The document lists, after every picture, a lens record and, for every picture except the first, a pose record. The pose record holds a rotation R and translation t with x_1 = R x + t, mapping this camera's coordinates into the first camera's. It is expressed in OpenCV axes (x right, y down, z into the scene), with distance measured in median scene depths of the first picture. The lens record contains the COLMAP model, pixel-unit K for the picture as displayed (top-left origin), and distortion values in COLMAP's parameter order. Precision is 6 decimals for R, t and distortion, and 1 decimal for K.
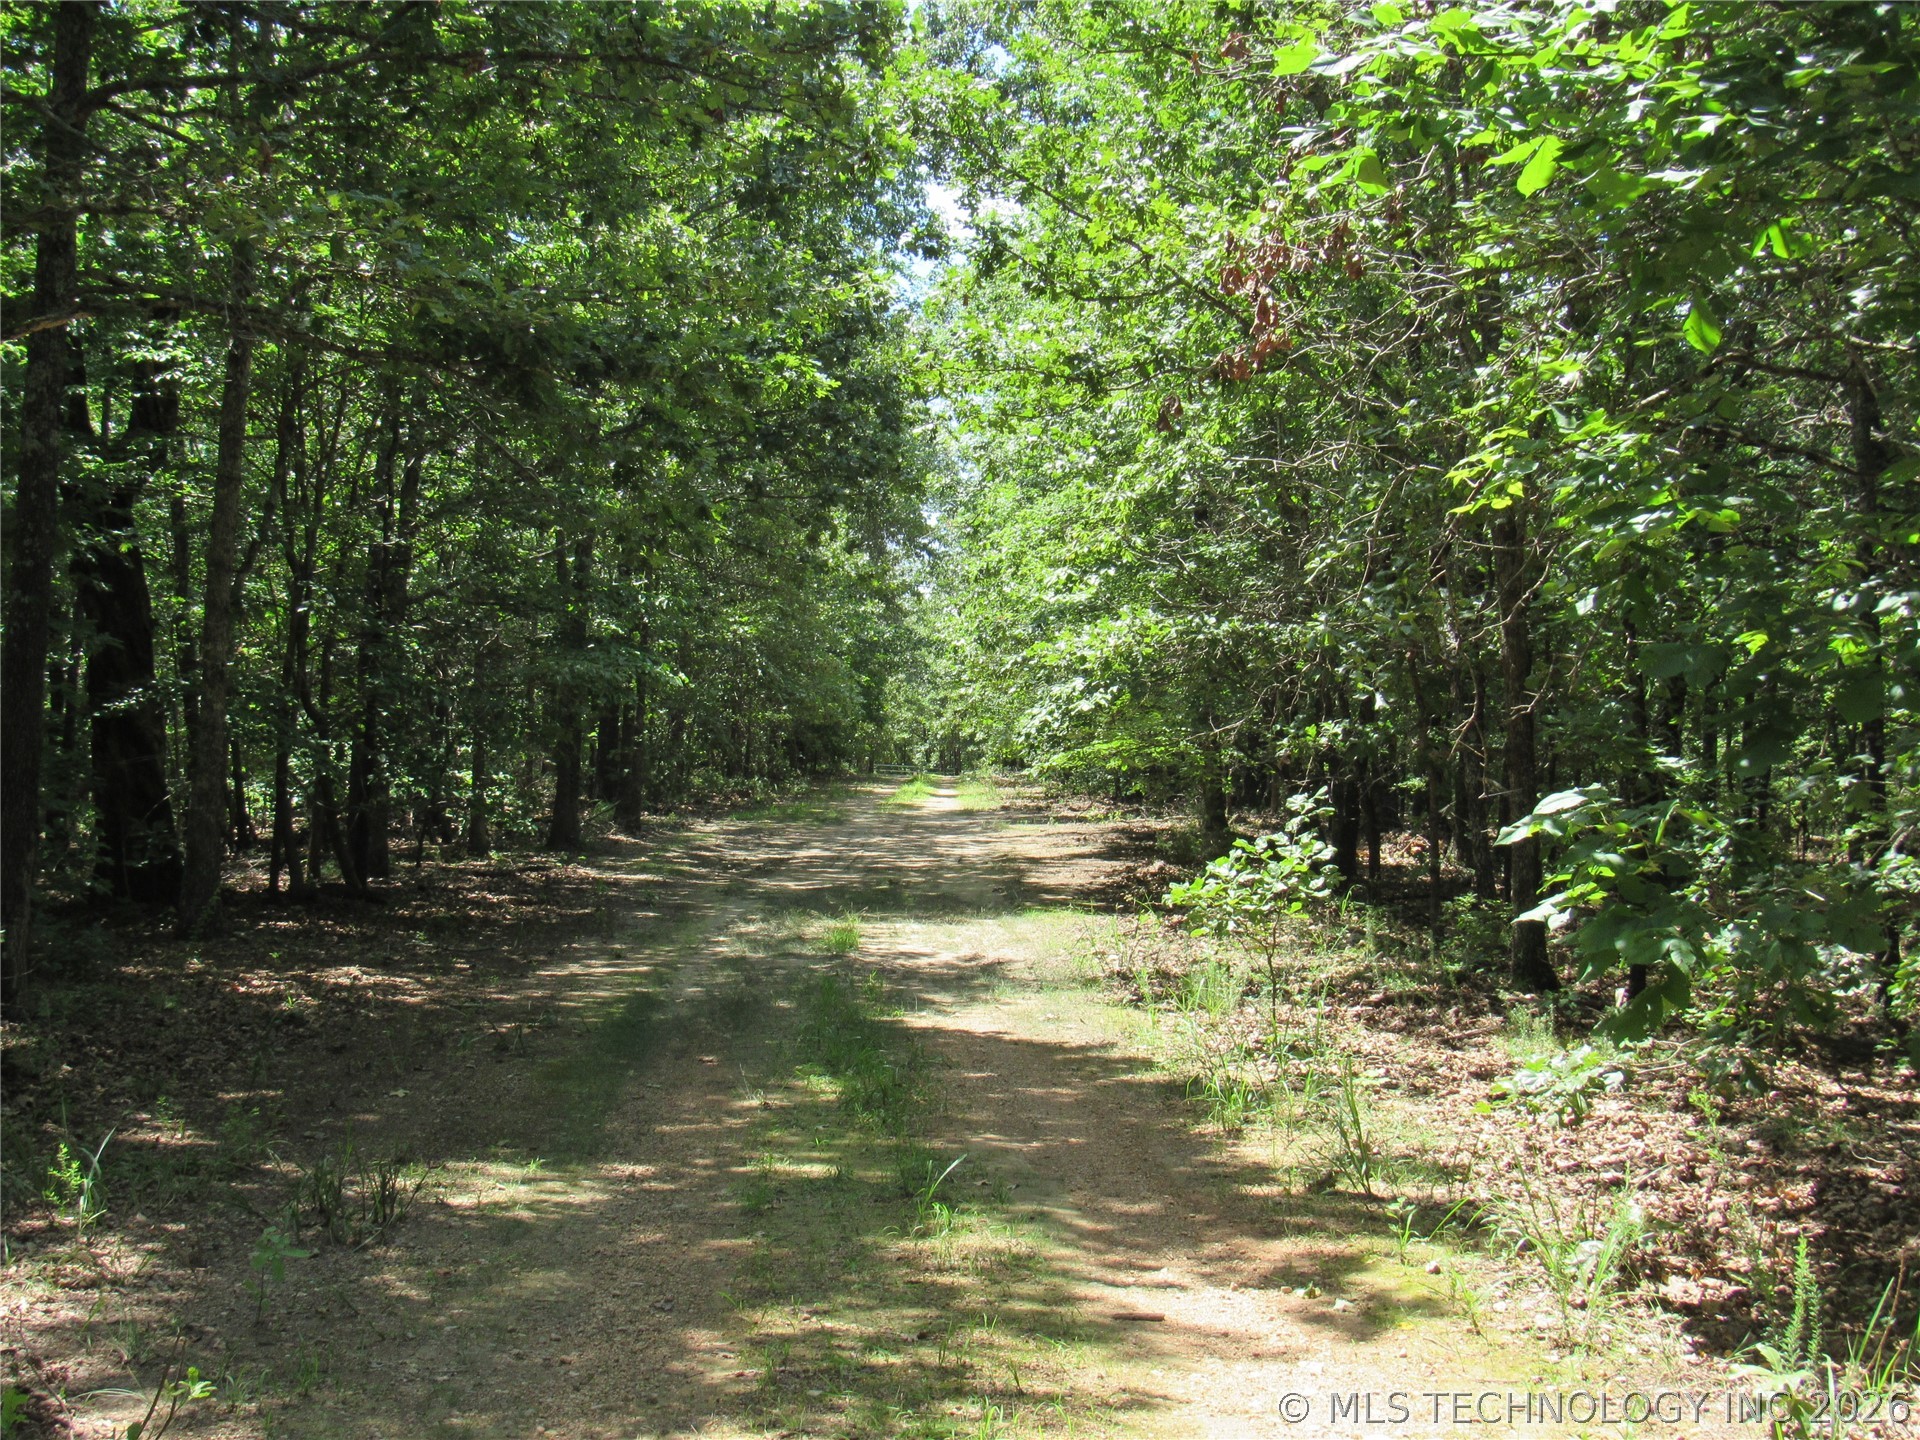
lens RADIAL K [[2500.2, 0, 959.8], [0, 2500.2, 777.0], [0, 0, 1]] dist [0.008955, -0.990005]
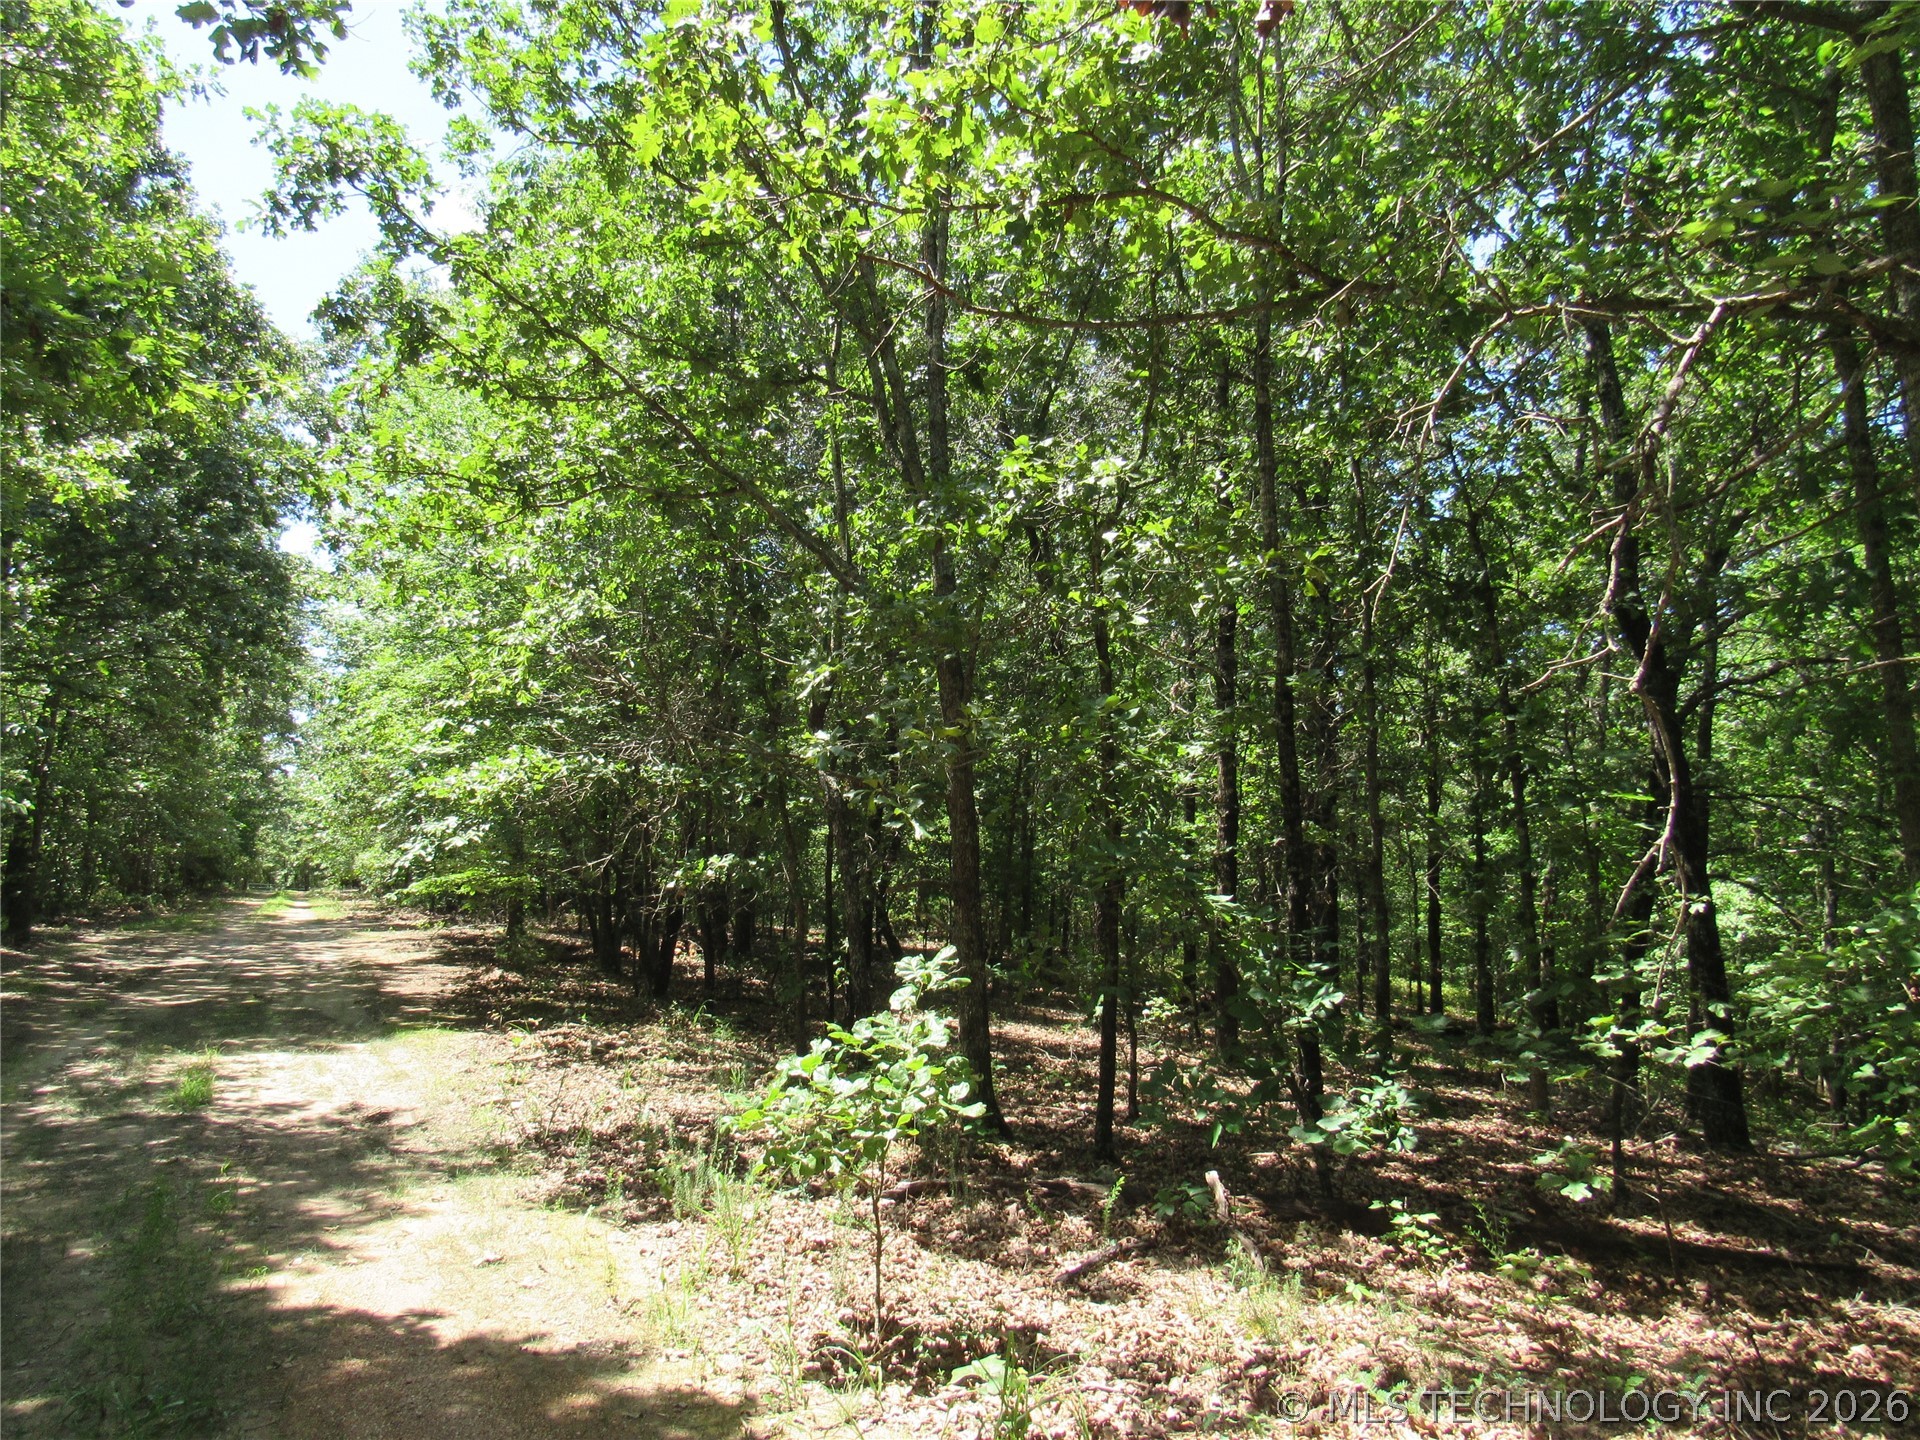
lens RADIAL K [[1364.1, 0, 958.4], [0, 1364.1, 741.8], [0, 0, 1]] dist [-0.025925, 0.004351]
pose [[0.901773, 0.044138, 0.429950, -0.012560], [0.002487, 0.994225, -0.107282, -0.007442], [-0.432202, 0.097814, 0.896456, 0.391282]]
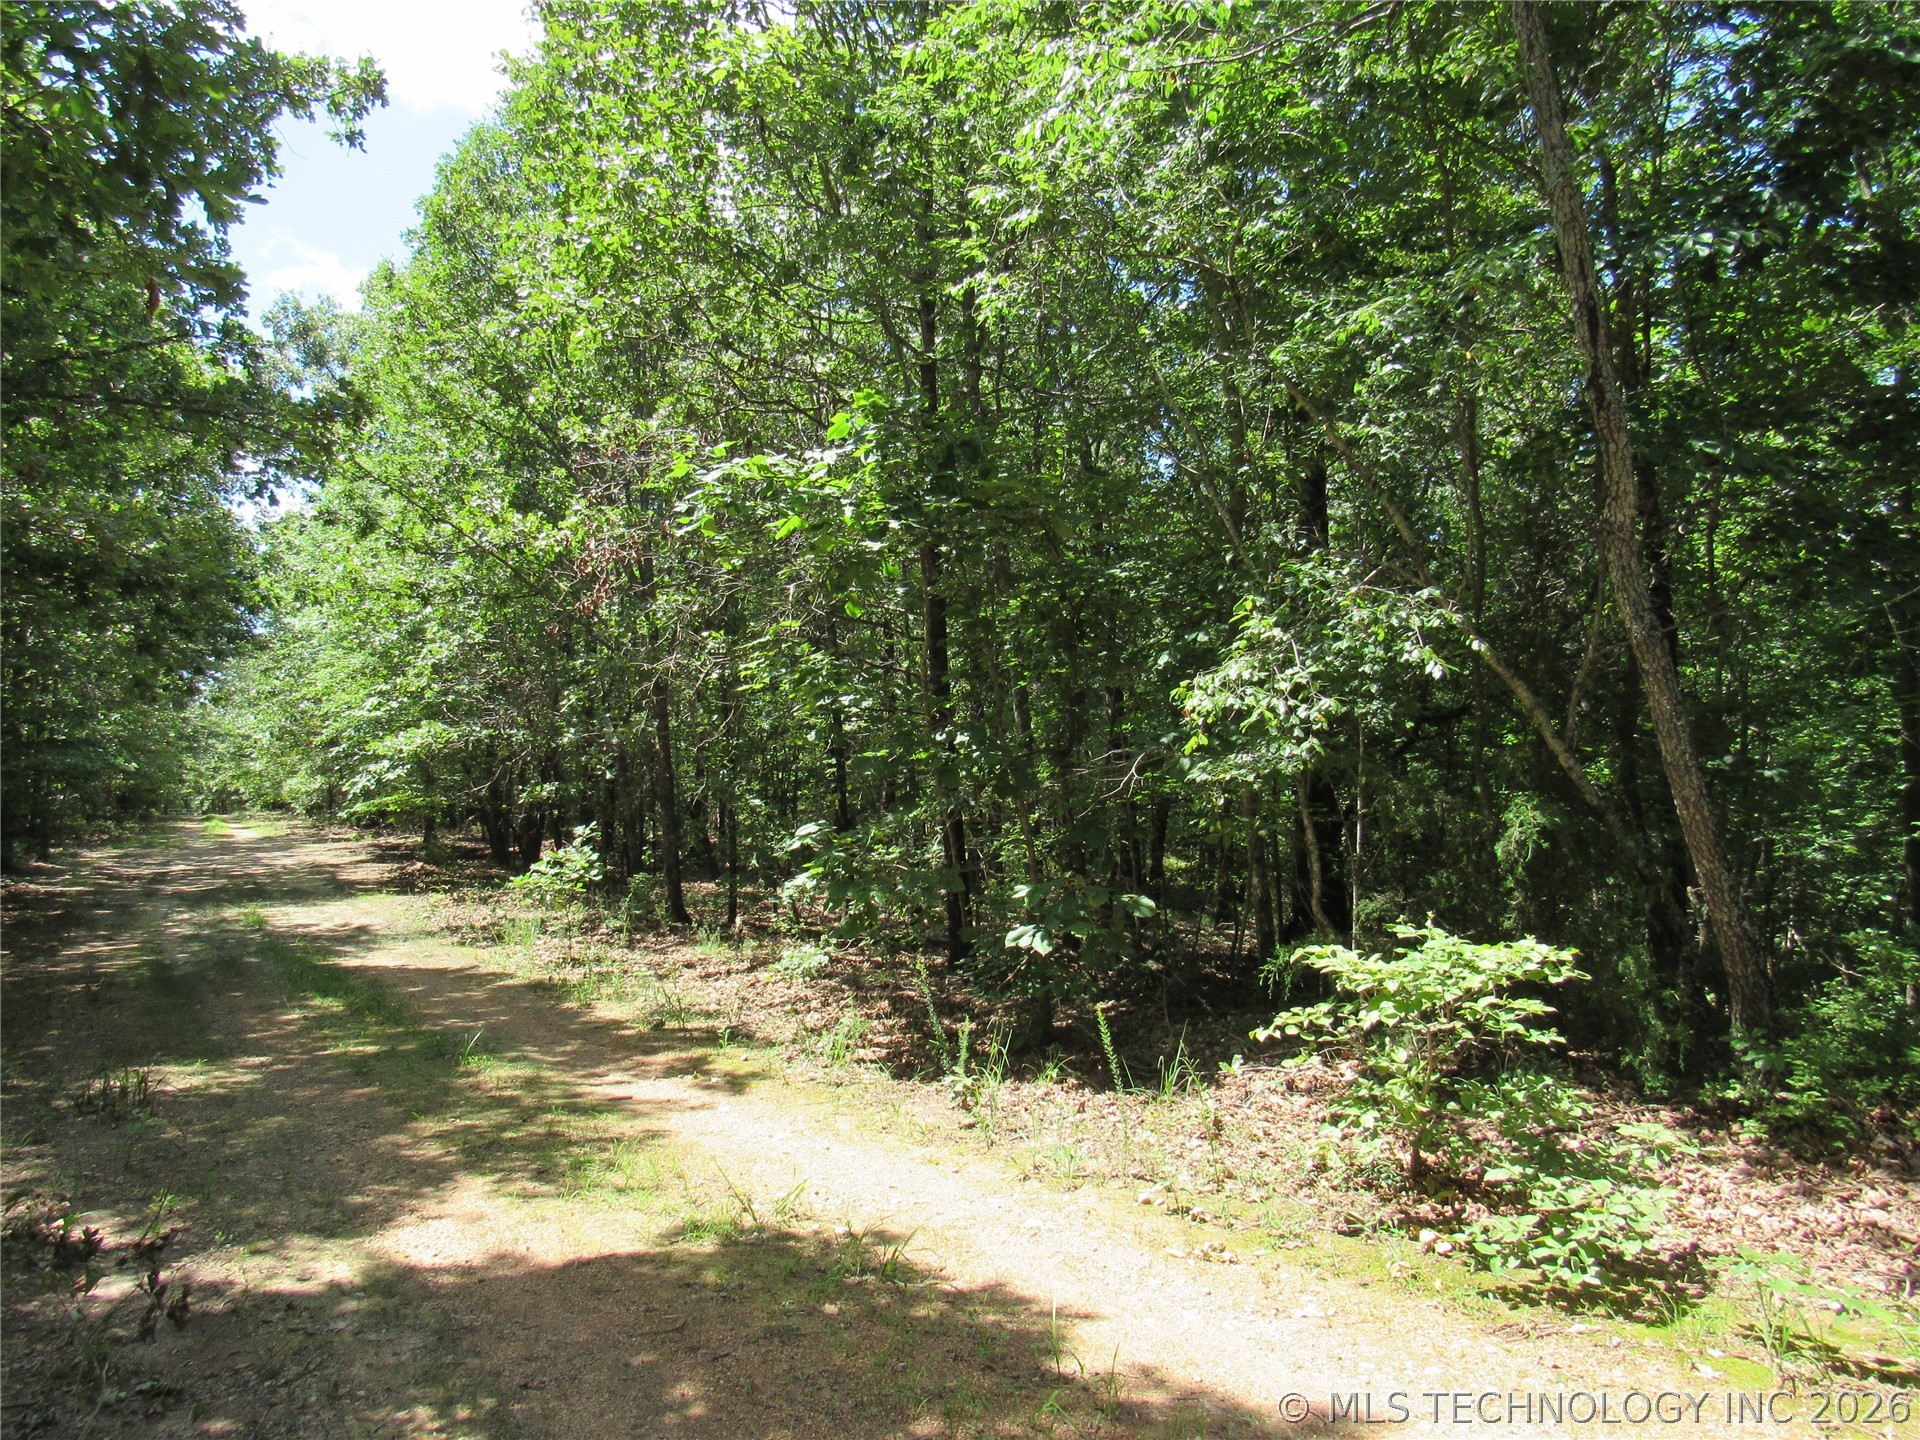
lens RADIAL K [[1364.1, 0, 958.4], [0, 1364.1, 741.8], [0, 0, 1]] dist [-0.025925, 0.004351]
pose [[0.874587, -0.007584, 0.484810, -0.069657], [0.029348, 0.998872, -0.037317, -0.006132], [-0.483980, 0.046865, 0.873823, -0.029301]]
